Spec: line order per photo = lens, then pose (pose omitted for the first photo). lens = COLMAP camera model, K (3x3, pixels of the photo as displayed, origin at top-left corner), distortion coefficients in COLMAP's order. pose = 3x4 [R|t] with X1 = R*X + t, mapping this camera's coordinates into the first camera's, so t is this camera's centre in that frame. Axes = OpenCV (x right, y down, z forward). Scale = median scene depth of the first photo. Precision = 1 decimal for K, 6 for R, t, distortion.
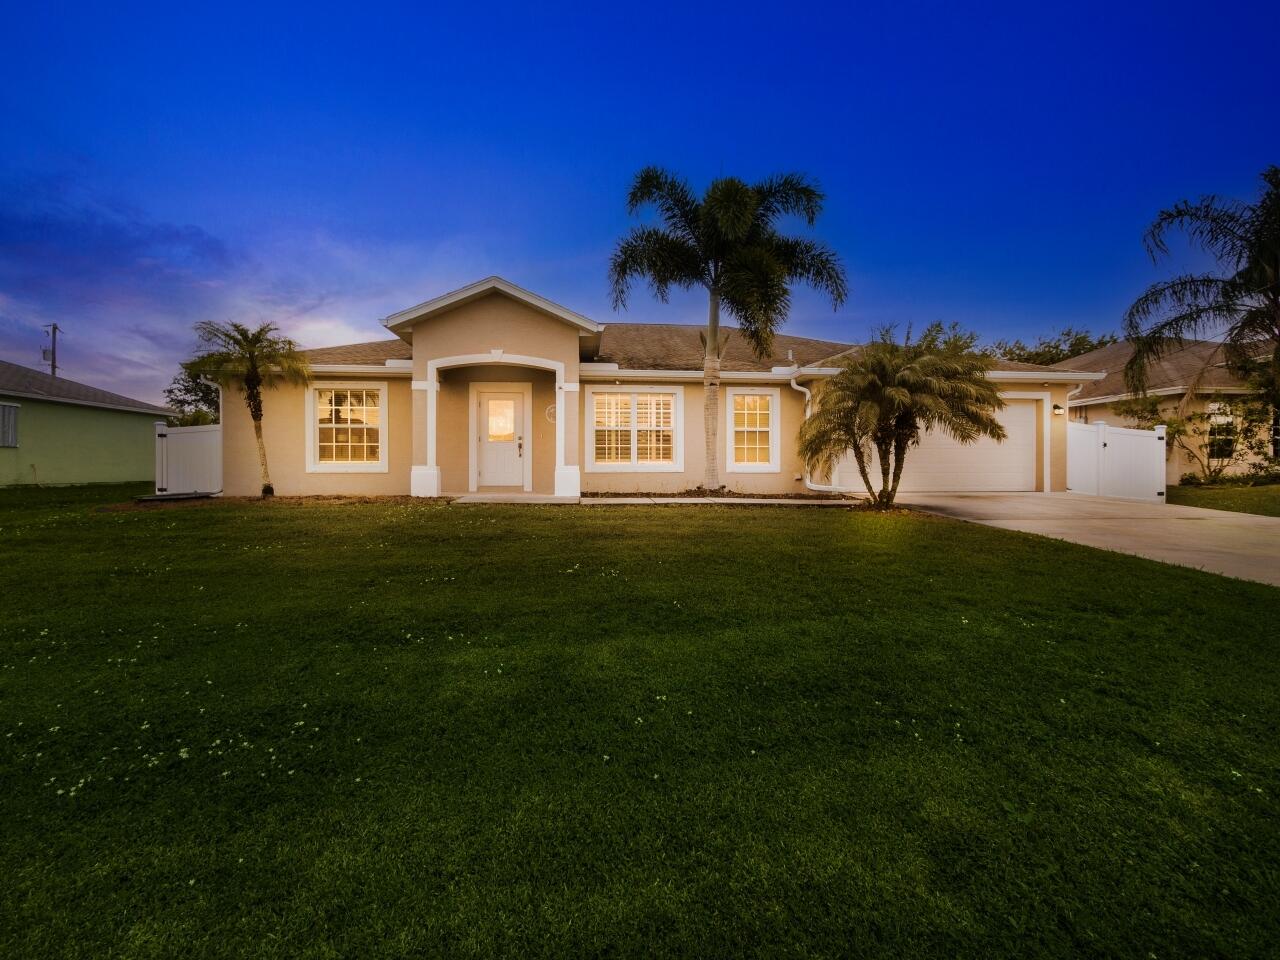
lens RADIAL K [[555.4, 0, 642.2], [0, 555.4, 482.5], [0, 0, 1]] dist [-0.011786, -0.000139]
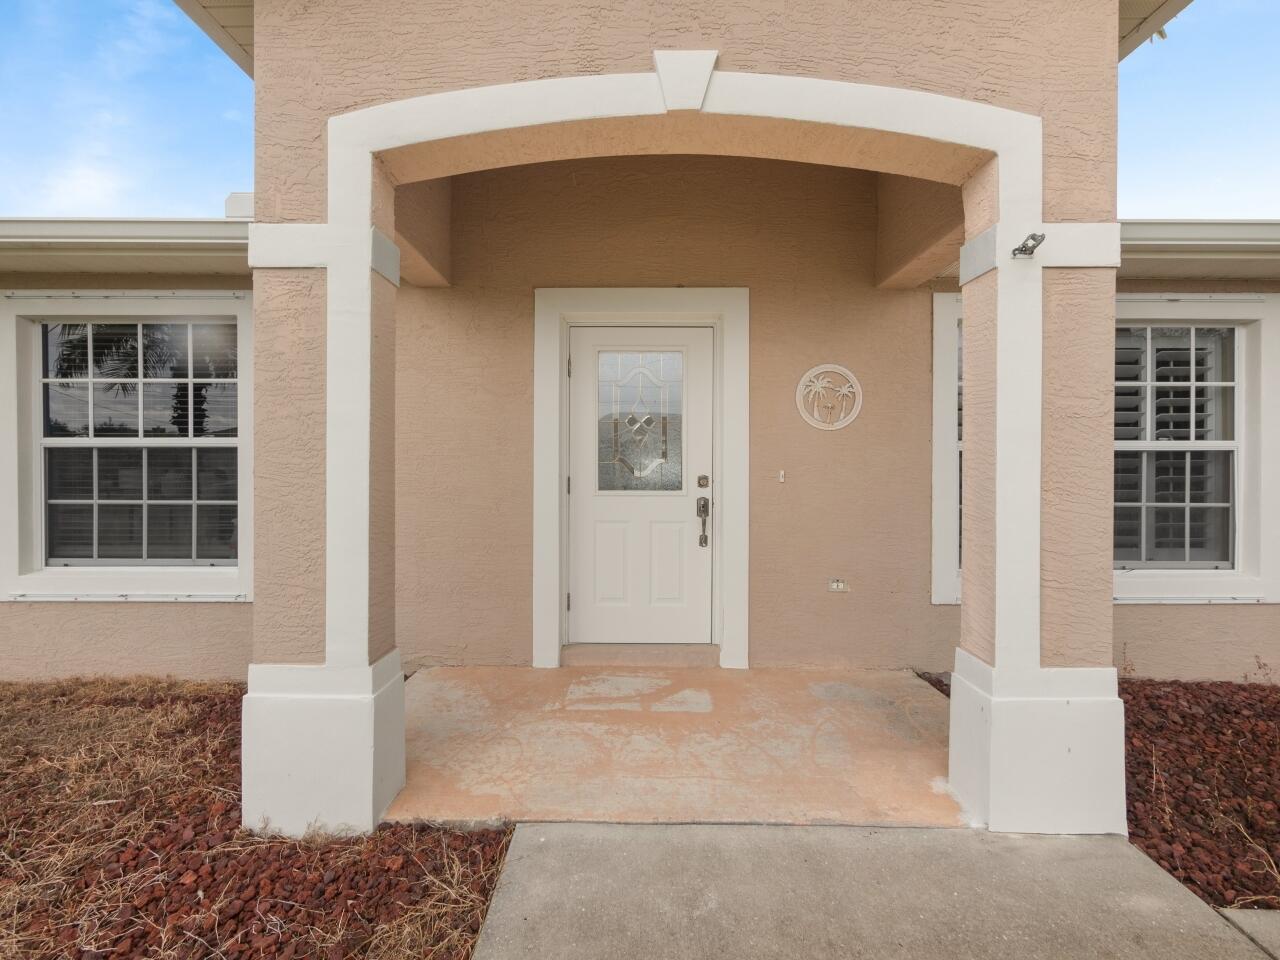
lens RADIAL K [[555.4, 0, 637.8], [0, 555.4, 473.9], [0, 0, 1]] dist [-0.011786, -0.000139]
pose [[0.993606, 0.002177, -0.112883, -0.239733], [-0.003117, 0.999962, -0.008148, -0.087612], [0.112861, 0.008448, 0.993575, 0.764669]]
